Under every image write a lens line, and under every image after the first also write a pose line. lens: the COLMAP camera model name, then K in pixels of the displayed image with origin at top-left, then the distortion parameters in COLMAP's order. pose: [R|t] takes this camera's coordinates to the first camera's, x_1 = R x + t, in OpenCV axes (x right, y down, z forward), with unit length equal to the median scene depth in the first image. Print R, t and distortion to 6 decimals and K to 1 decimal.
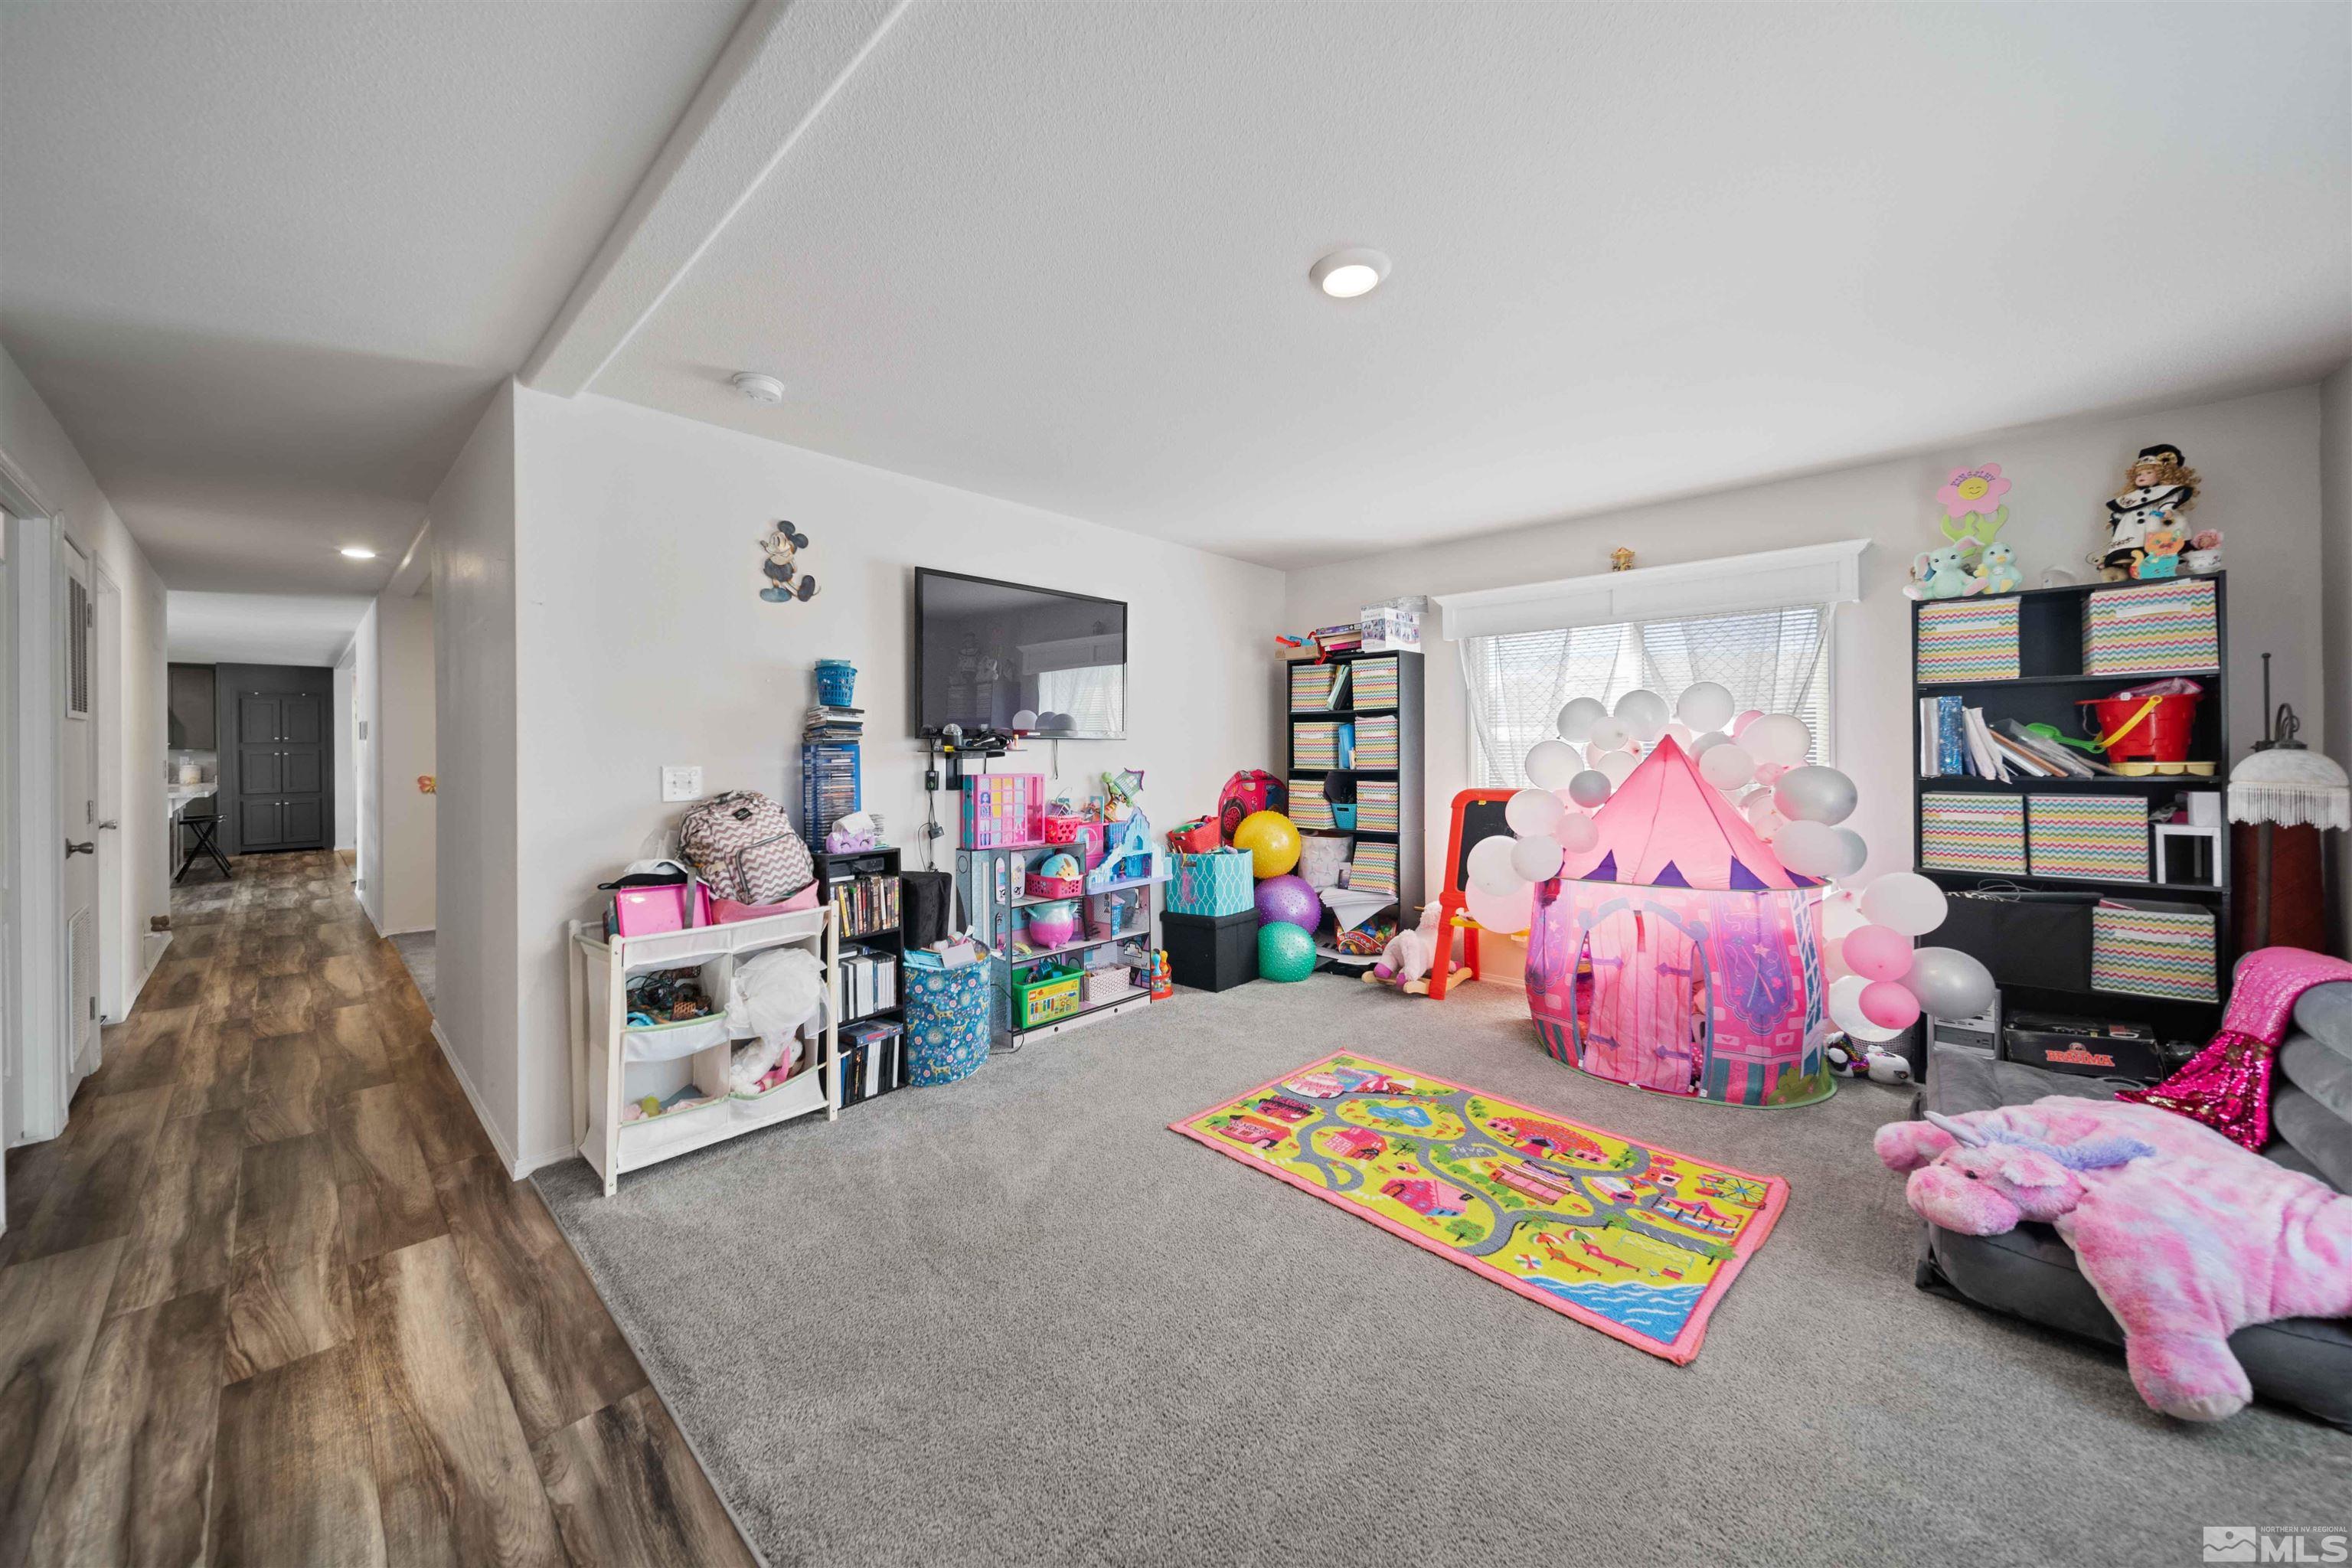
lens RADIAL K [[833.9, 0, 1176.0], [0, 833.9, 784.0], [0, 0, 1]] dist [-0.000964, -0.000172]
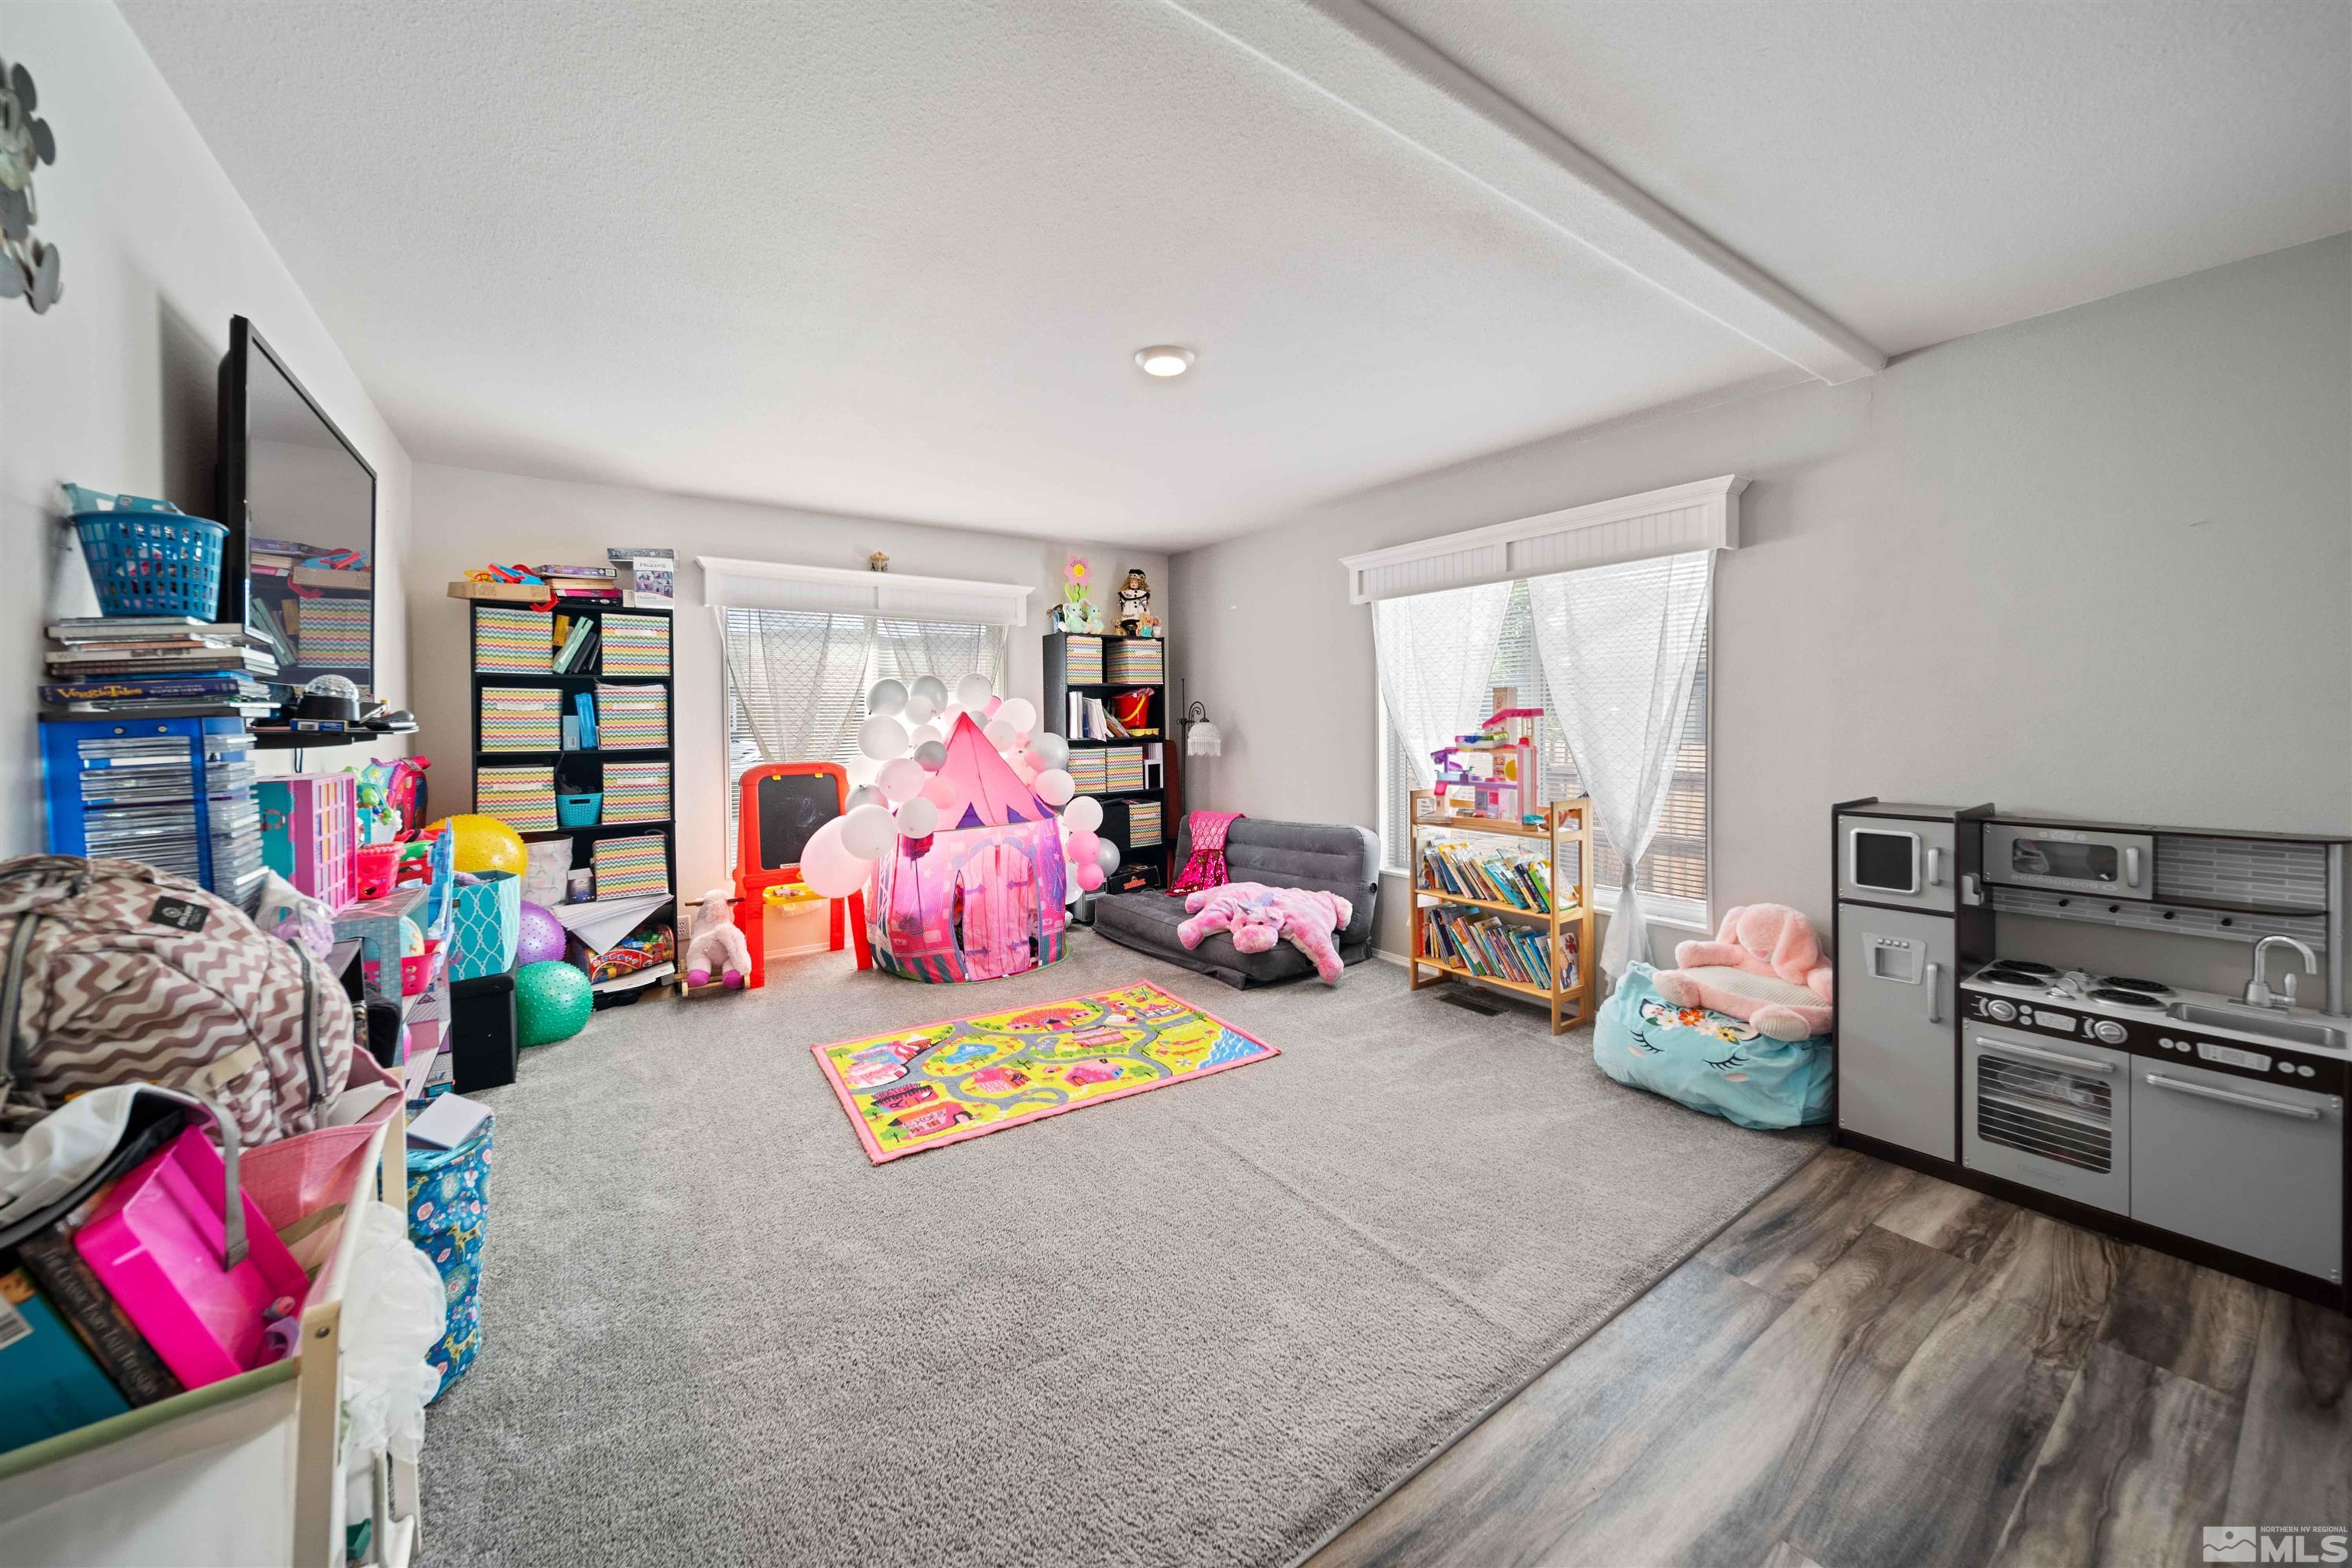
lens RADIAL K [[834.8, 0, 1167.1], [0, 834.8, 760.2], [0, 0, 1]] dist [-0.001226, -0.000153]
pose [[0.215961, -0.046454, 0.975296, -0.748022], [0.043276, 0.998341, 0.037969, -0.023816], [-0.975442, 0.034007, 0.217614, 0.493107]]
